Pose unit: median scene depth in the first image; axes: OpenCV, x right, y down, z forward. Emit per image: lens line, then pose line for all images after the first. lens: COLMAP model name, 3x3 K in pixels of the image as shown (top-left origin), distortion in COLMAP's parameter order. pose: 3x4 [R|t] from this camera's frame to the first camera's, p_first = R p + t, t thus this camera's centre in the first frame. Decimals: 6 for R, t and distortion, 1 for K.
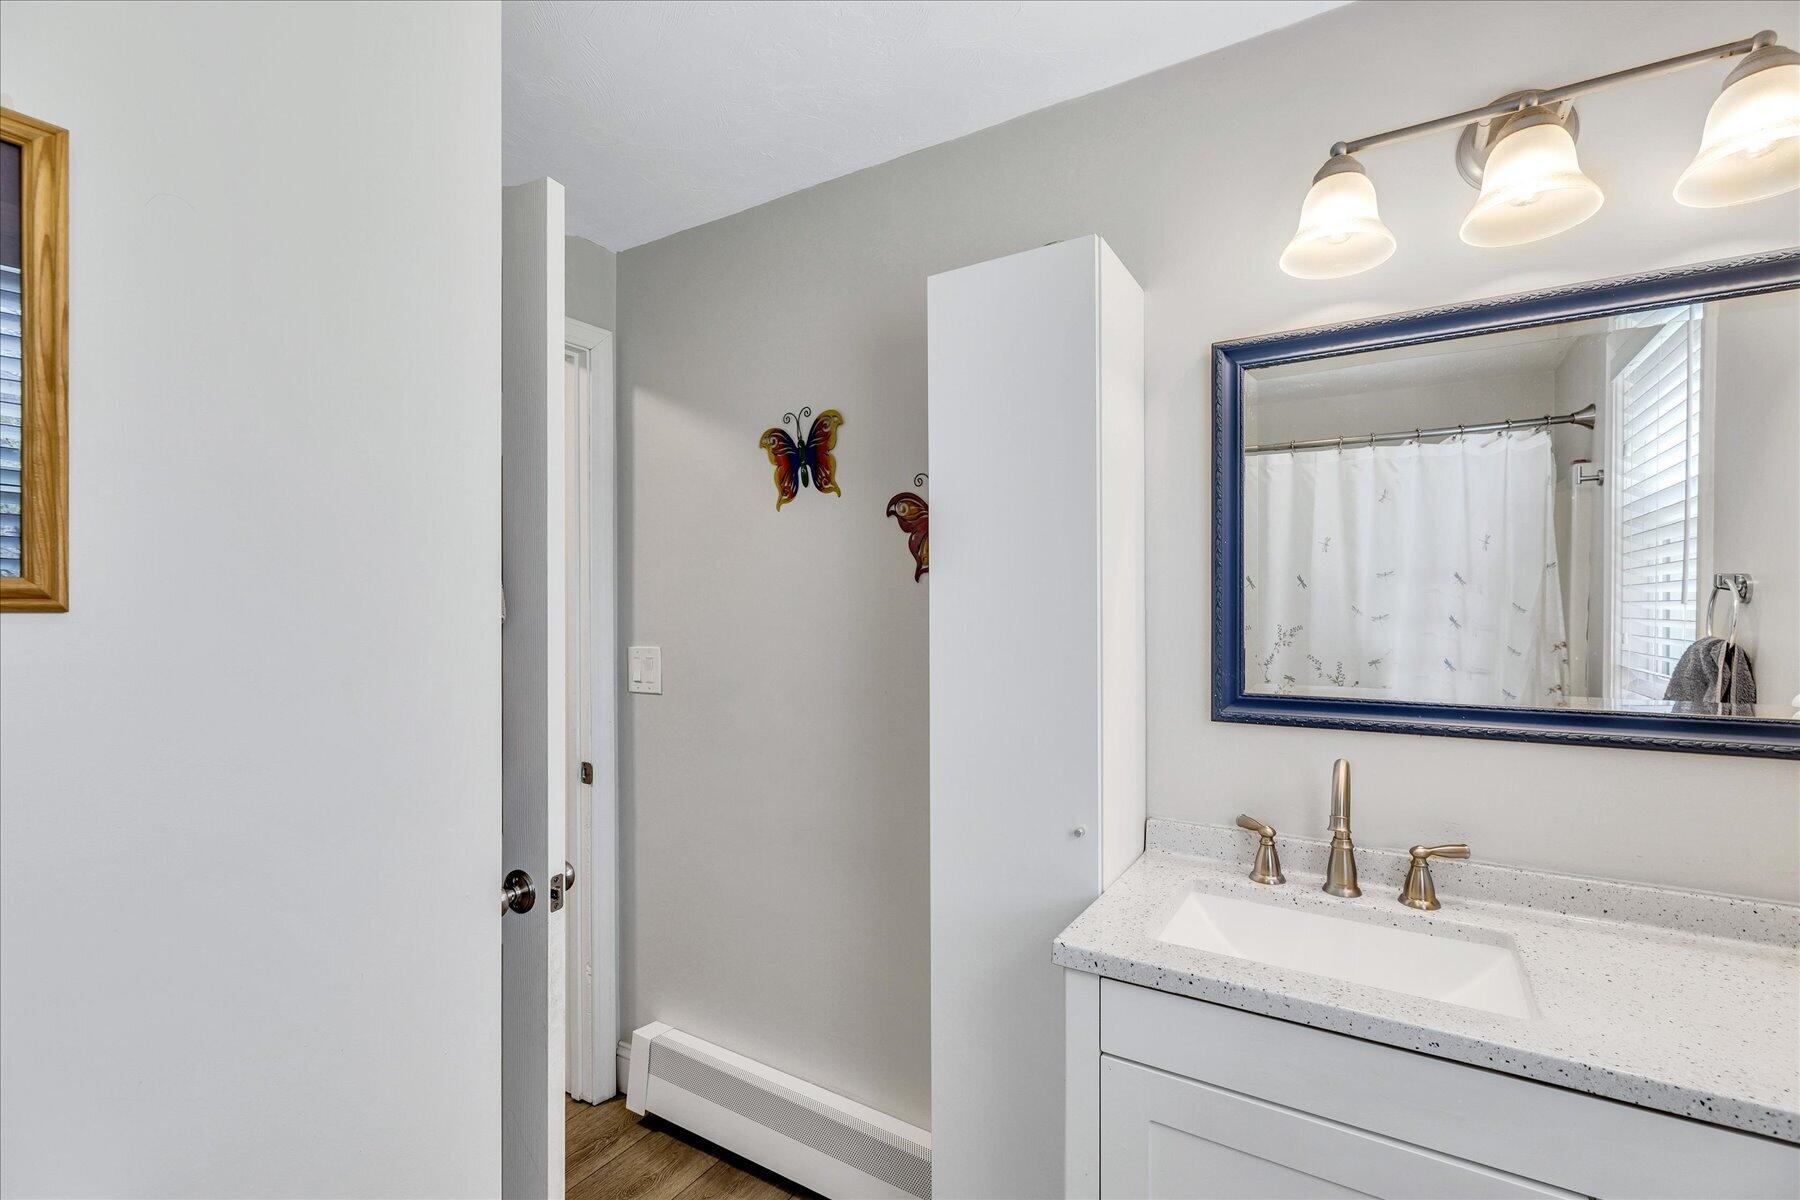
lens RADIAL K [[799.6, 0, 907.0], [0, 799.6, 605.3], [0, 0, 1]] dist [0.000470, -0.000412]
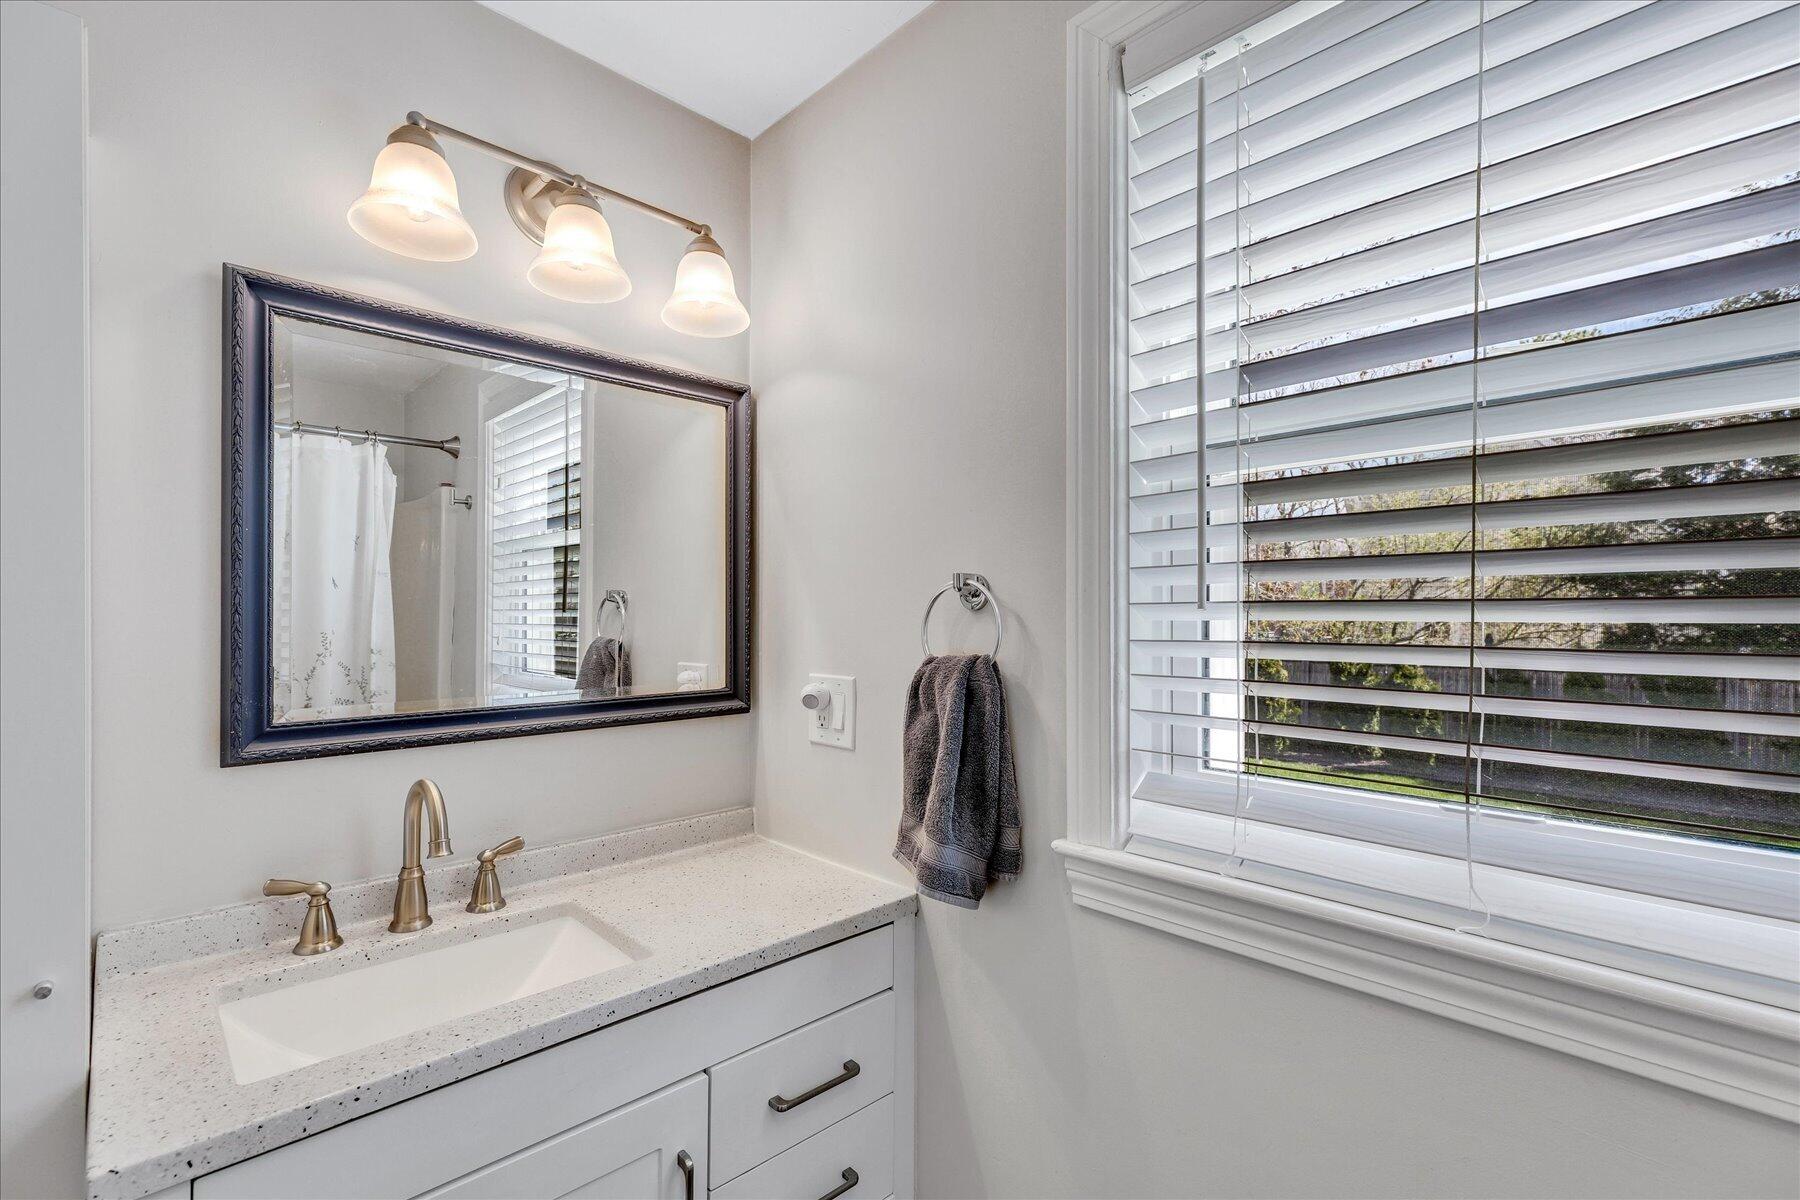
lens RADIAL K [[799.6, 0, 907.0], [0, 799.6, 605.3], [0, 0, 1]] dist [0.000470, -0.000412]
pose [[0.244283, 0.012279, 0.969626, -0.211286], [-0.003983, 0.999924, -0.011659, -0.000402], [-0.969696, -0.001014, 0.244313, 0.227218]]
